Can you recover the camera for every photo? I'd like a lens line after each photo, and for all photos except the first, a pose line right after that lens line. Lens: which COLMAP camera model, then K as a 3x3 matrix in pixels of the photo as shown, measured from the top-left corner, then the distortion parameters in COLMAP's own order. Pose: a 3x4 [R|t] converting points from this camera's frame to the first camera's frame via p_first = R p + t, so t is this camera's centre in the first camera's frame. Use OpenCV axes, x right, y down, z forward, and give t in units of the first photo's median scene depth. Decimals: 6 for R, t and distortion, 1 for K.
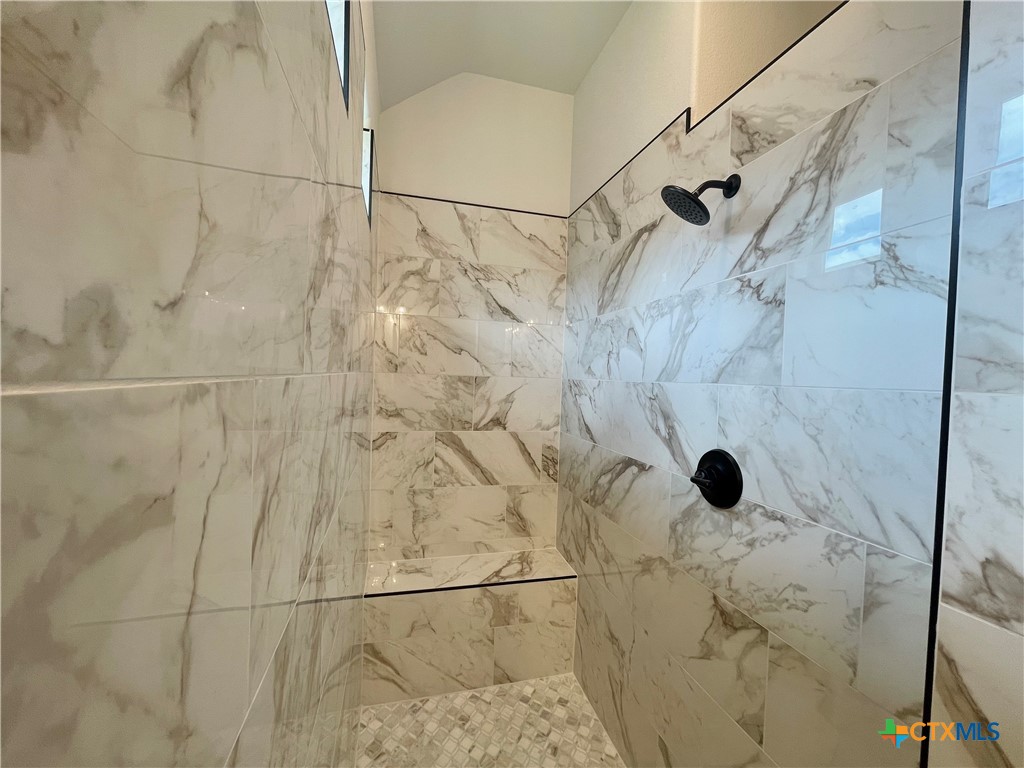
lens RADIAL K [[412.6, 0, 507.4], [0, 412.6, 383.8], [0, 0, 1]] dist [0.003268, -0.000640]
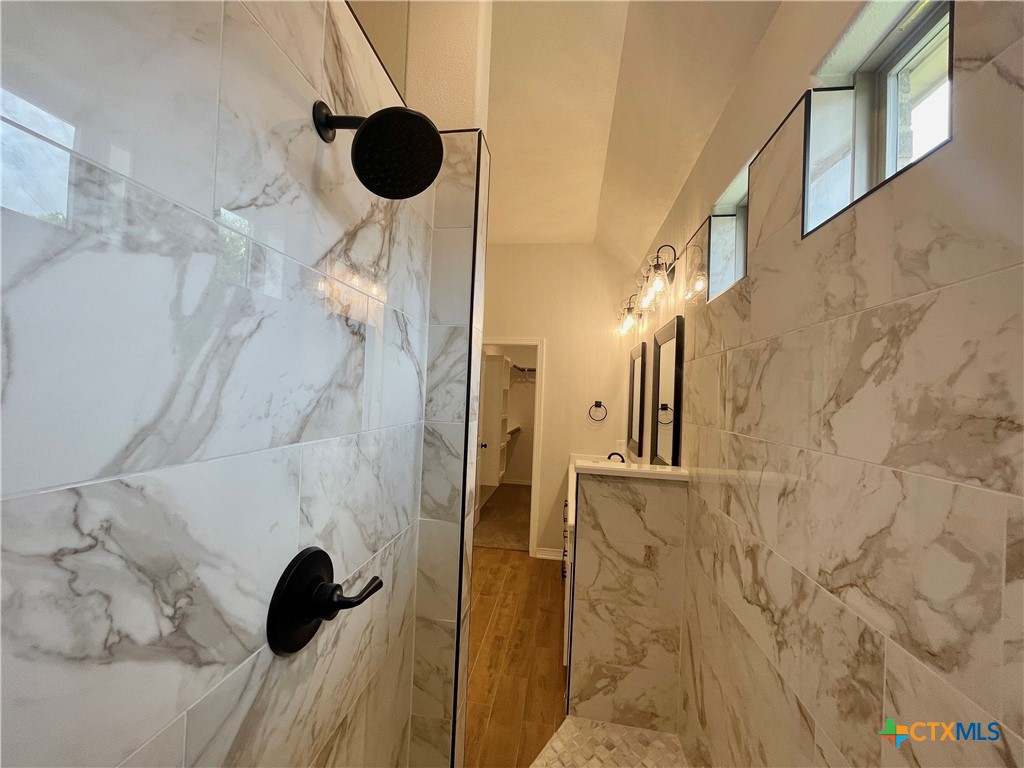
lens RADIAL K [[412.6, 0, 506.9], [0, 412.6, 383.0], [0, 0, 1]] dist [0.003268, -0.000640]
pose [[-0.912833, -0.065193, 0.403095, 0.016355], [-0.067055, 0.997704, 0.009510, -0.109333], [-0.402790, -0.018349, -0.915109, 1.419915]]
